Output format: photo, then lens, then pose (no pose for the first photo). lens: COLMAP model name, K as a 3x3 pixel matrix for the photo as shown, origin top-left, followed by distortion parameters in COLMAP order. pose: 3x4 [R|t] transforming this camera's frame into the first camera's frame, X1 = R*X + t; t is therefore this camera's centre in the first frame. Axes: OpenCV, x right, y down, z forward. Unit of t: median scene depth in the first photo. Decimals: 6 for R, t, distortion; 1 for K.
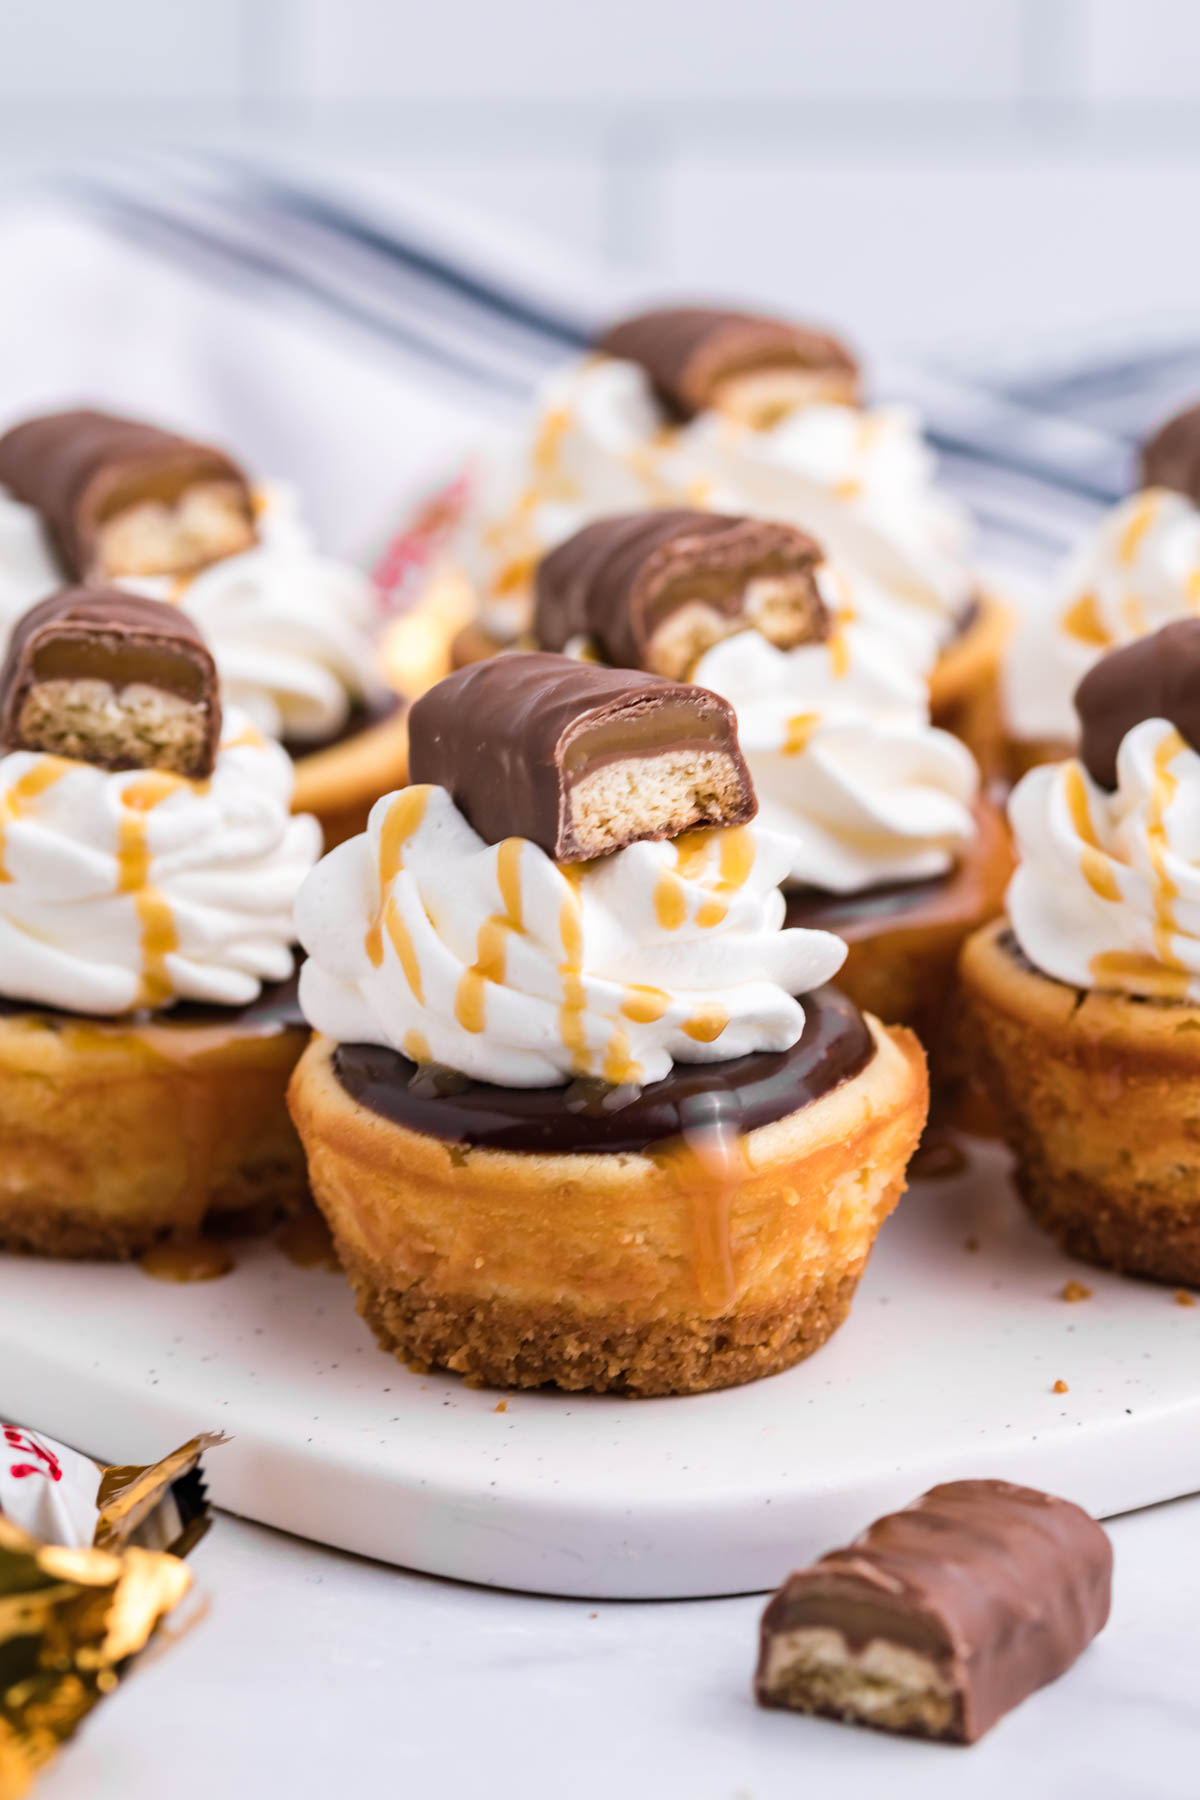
lens RADIAL K [[9860.1, 0, 604.3], [0, 9860.1, 900.2], [0, 0, 1]] dist [0.147772, 0.000000]
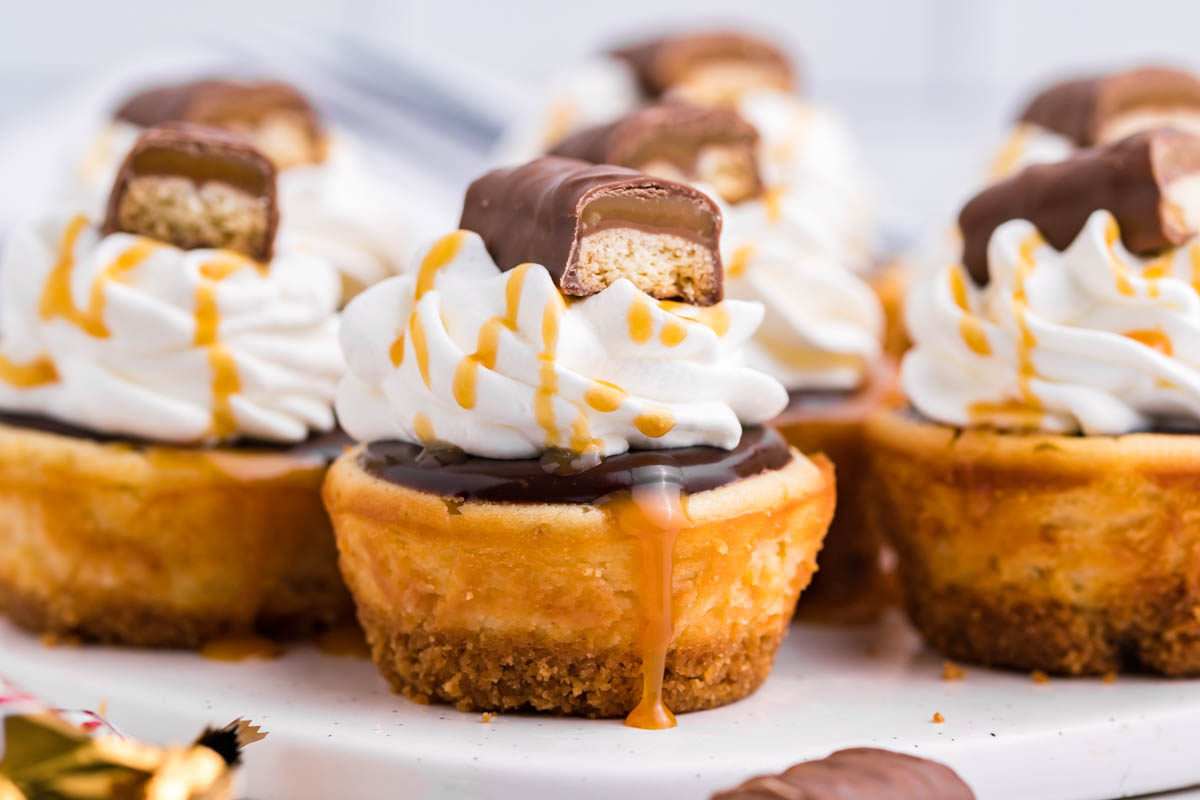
lens RADIAL K [[6573.4, 0, 596.9], [0, 6573.4, 398.9], [0, 0, 1]] dist [0.147772, 0.000000]
pose [[0.999747, 0.014339, -0.017318, 0.016736], [-0.016949, 0.986730, -0.161481, 0.140764], [0.014773, 0.161734, 0.986724, 0.173812]]
